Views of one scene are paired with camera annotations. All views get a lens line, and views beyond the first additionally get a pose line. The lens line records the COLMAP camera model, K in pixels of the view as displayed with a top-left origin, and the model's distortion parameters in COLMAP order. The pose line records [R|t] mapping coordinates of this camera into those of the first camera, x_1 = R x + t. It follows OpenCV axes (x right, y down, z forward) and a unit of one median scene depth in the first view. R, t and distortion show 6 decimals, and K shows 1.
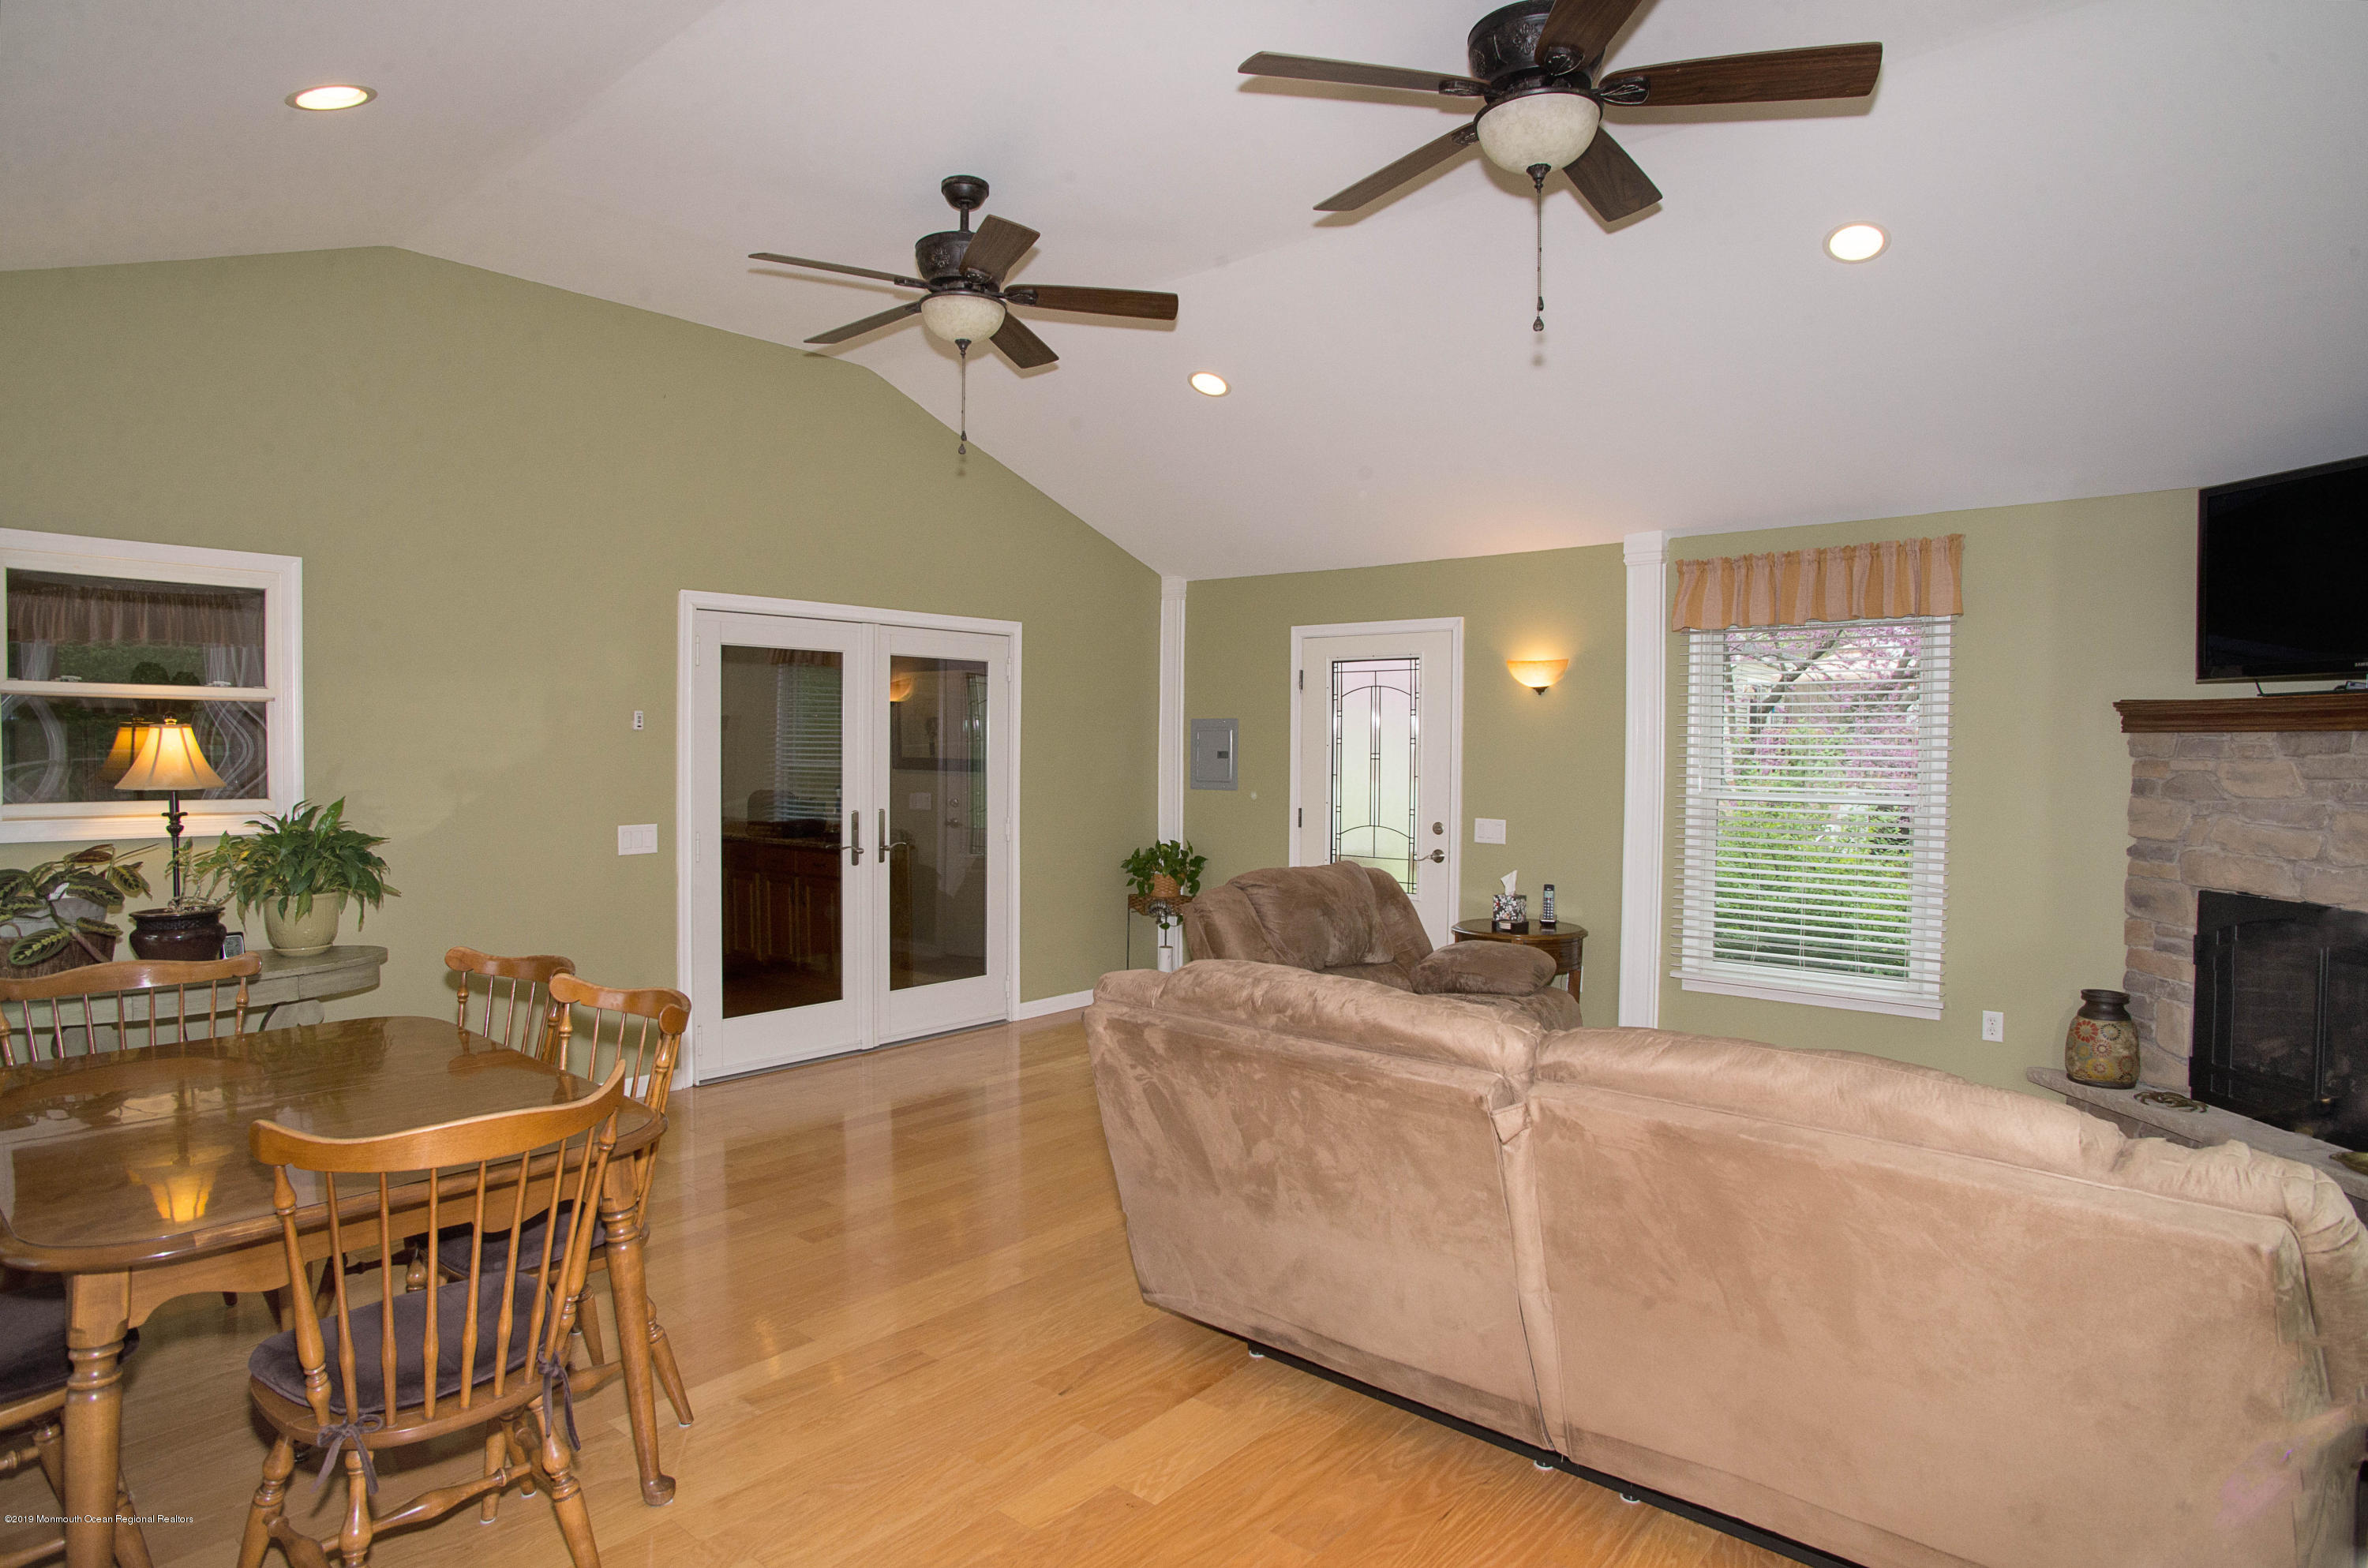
lens RADIAL K [[1333.2, 0, 1173.4], [0, 1333.2, 766.6], [0, 0, 1]] dist [-0.040747, 0.011354]
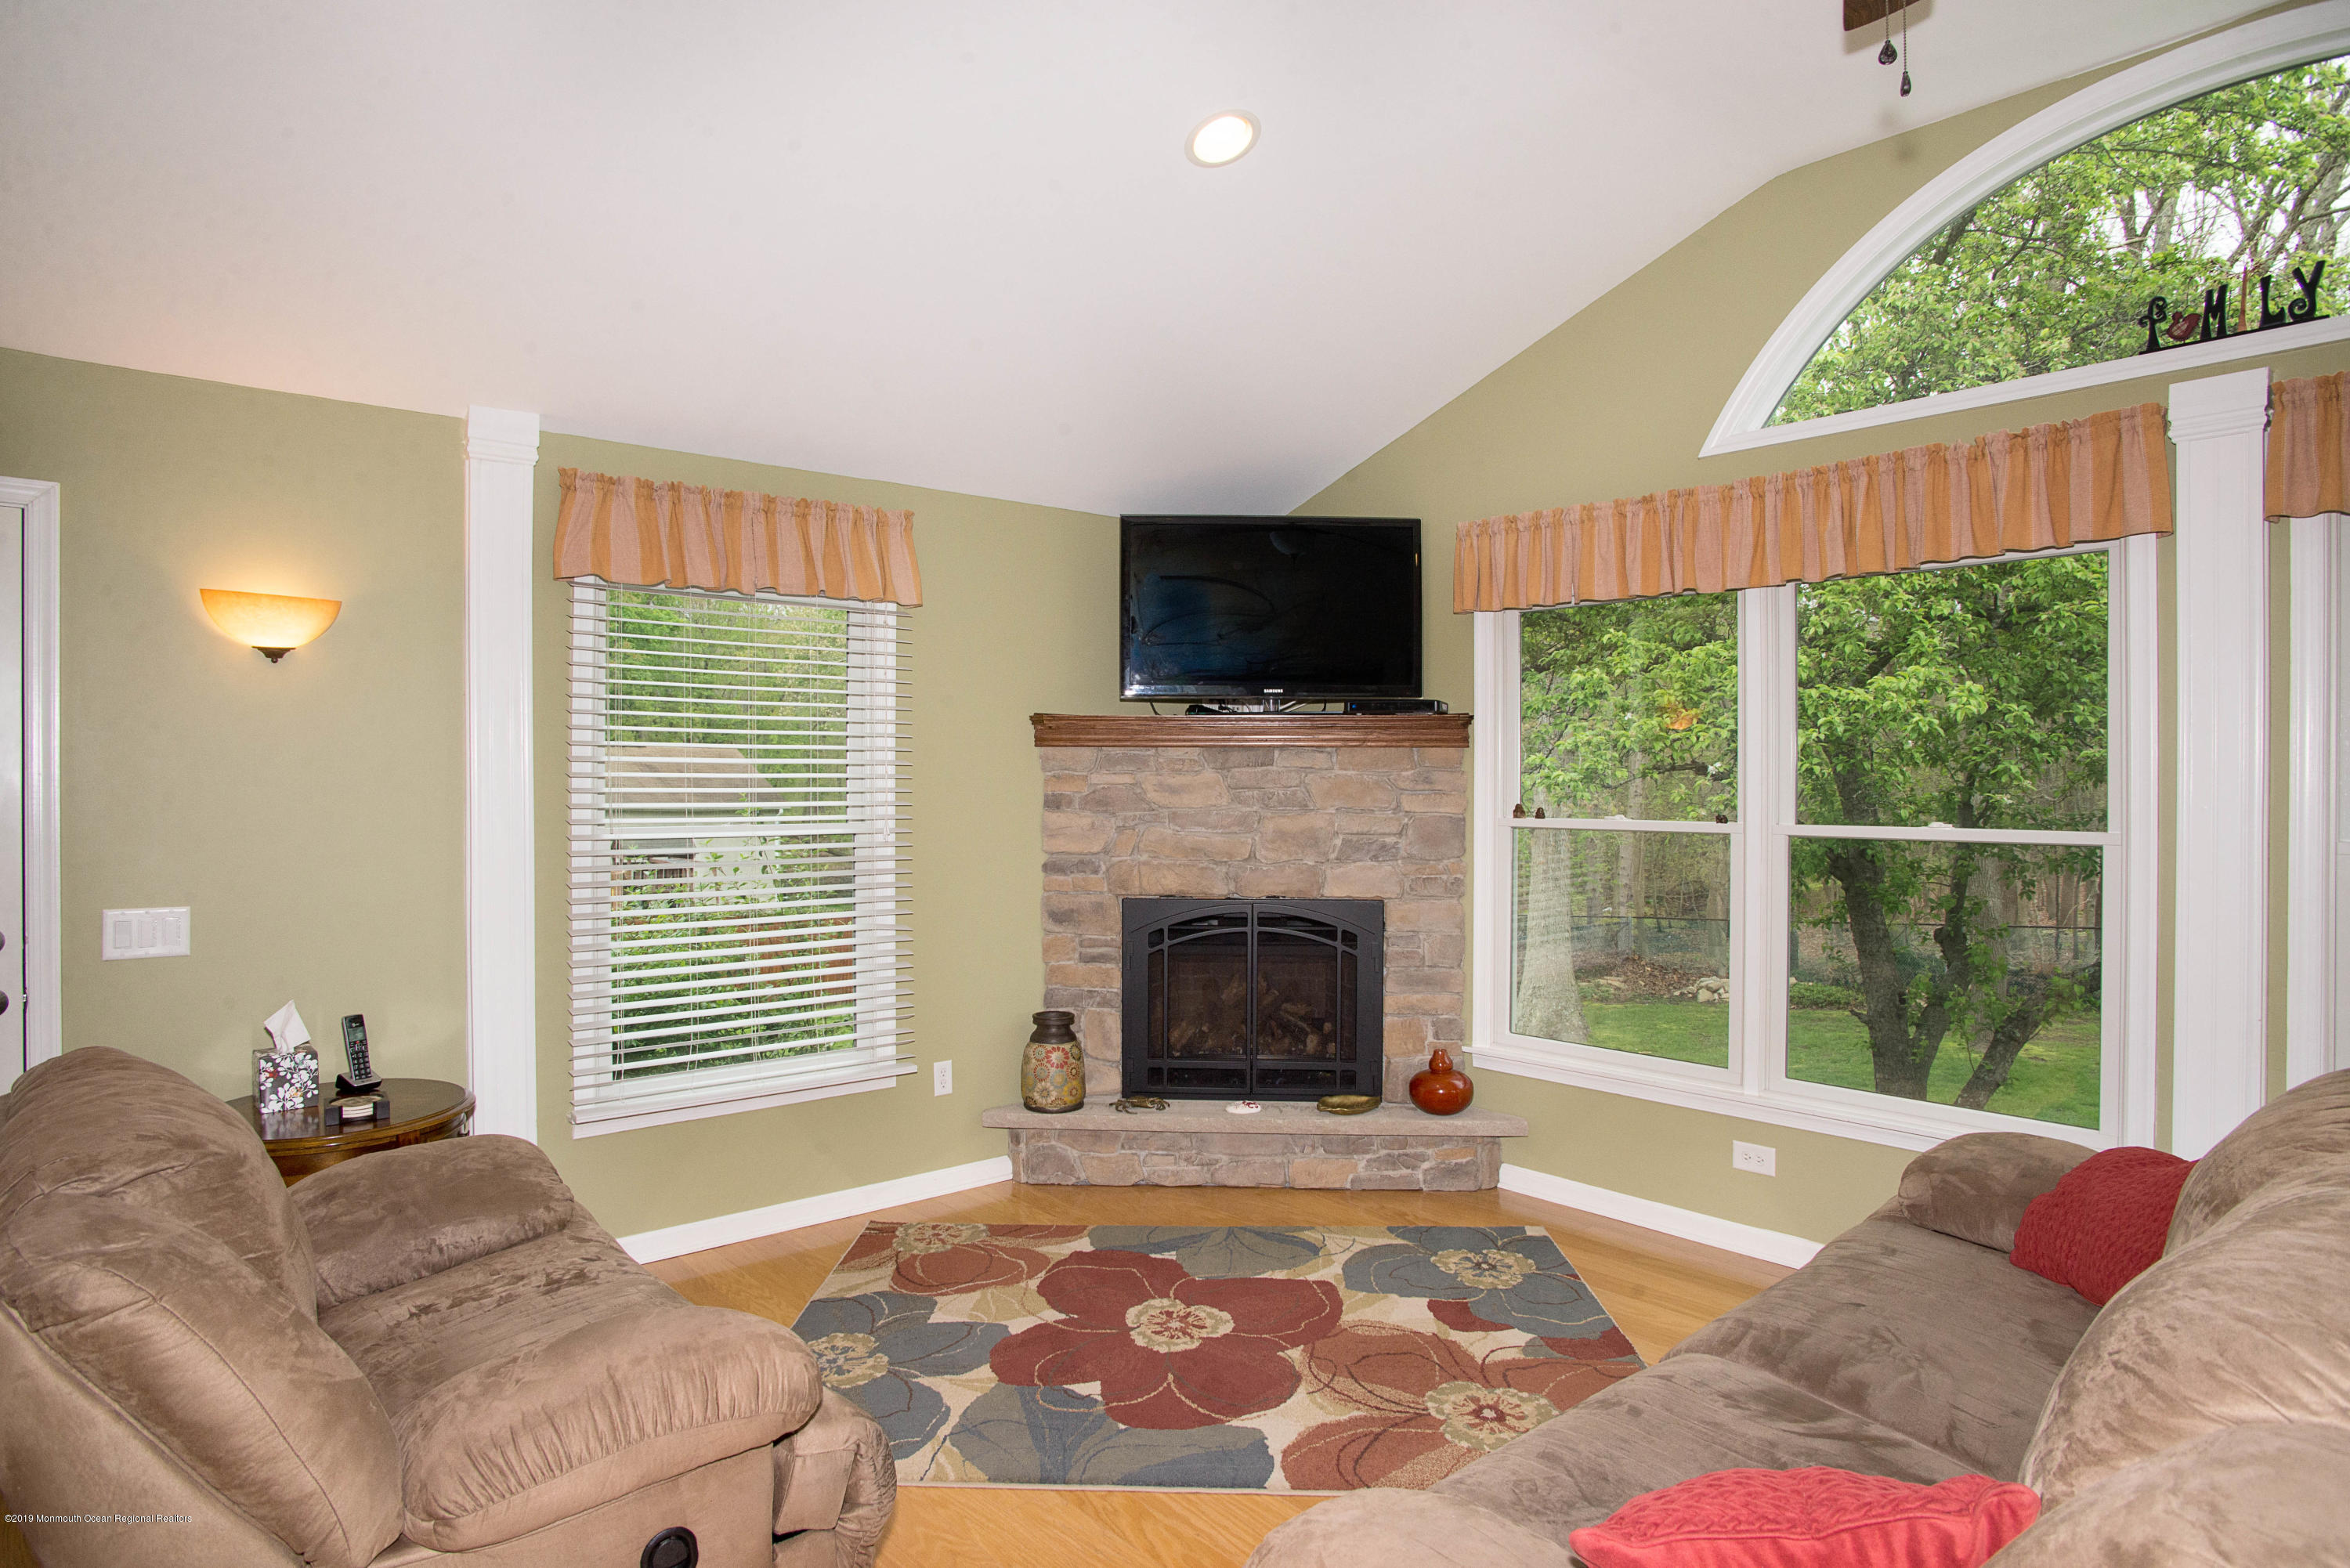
lens RADIAL K [[1323.1, 0, 1163.8], [0, 1323.1, 782.0], [0, 0, 1]] dist [-0.040747, 0.011354]
pose [[0.152089, -0.010899, 0.988307, -0.247201], [0.017706, 0.999809, 0.008301, -0.006399], [-0.988208, 0.016236, 0.152253, 0.777213]]
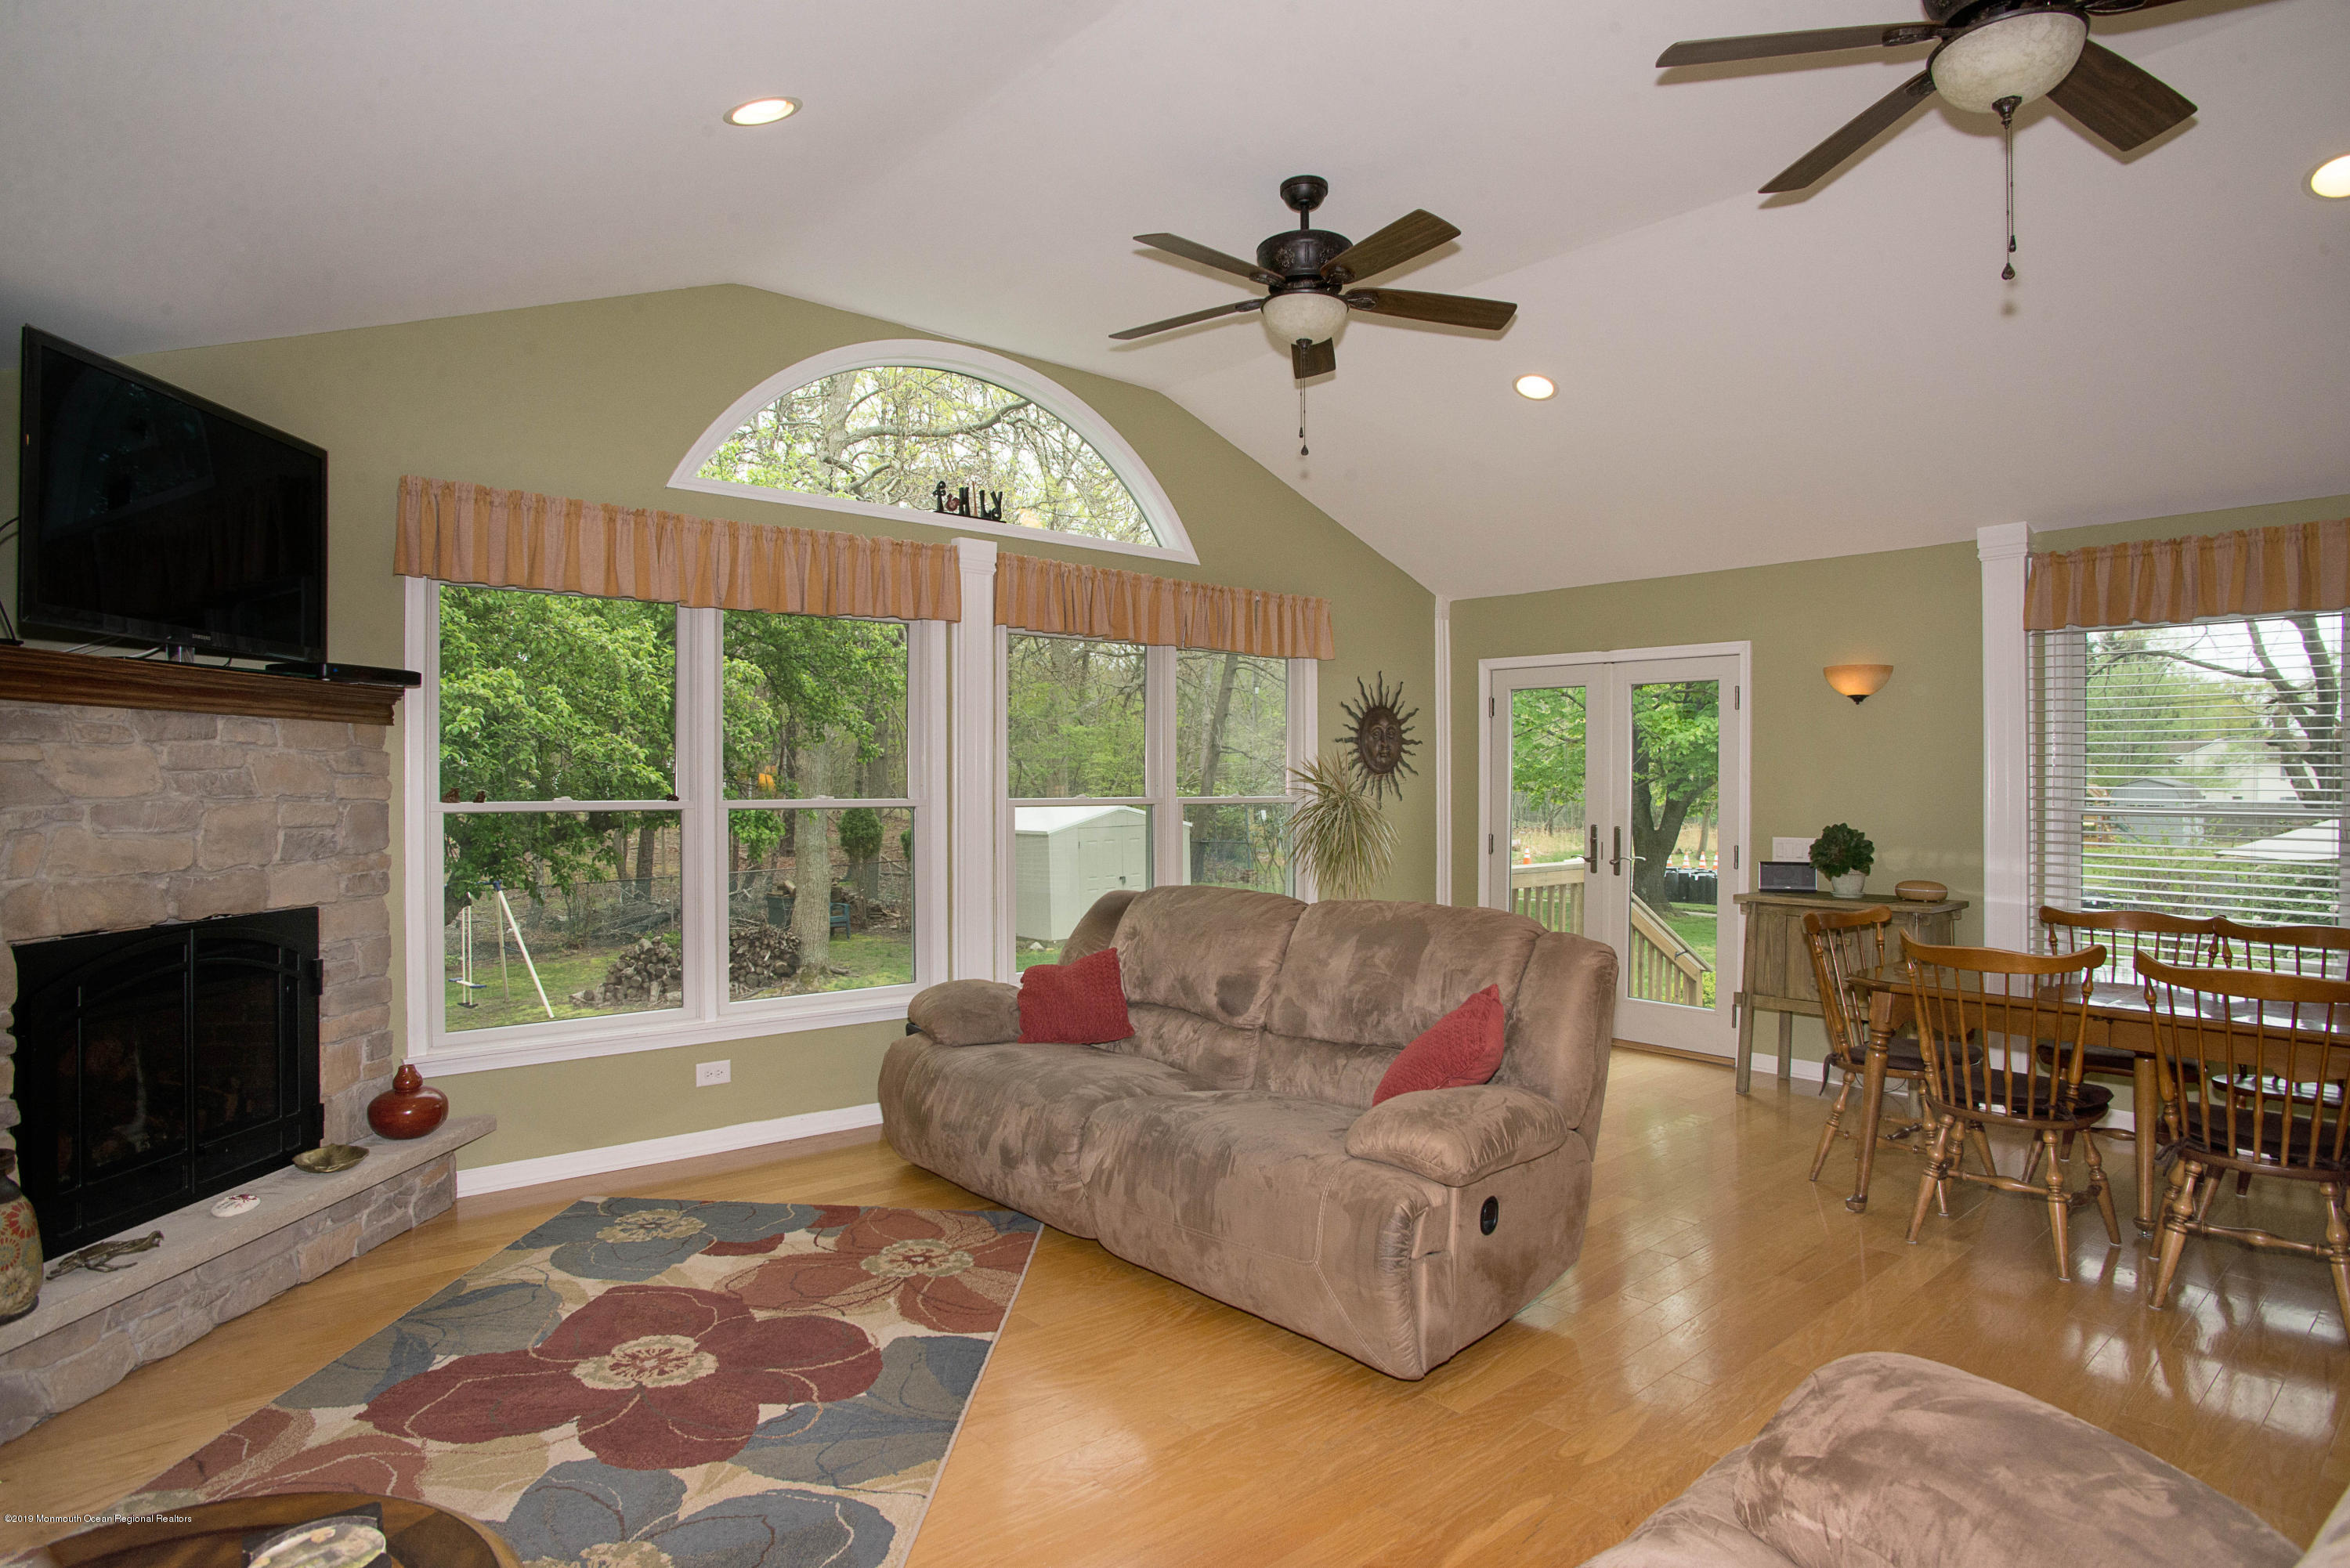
lens RADIAL K [[1323.1, 0, 1167.2], [0, 1323.1, 783.3], [0, 0, 1]] dist [-0.040747, 0.011354]
pose [[-0.988041, -0.012219, 0.153705, 0.123408], [-0.009282, 0.999761, 0.019808, -0.003300], [-0.153910, 0.018144, -0.987918, 1.488714]]
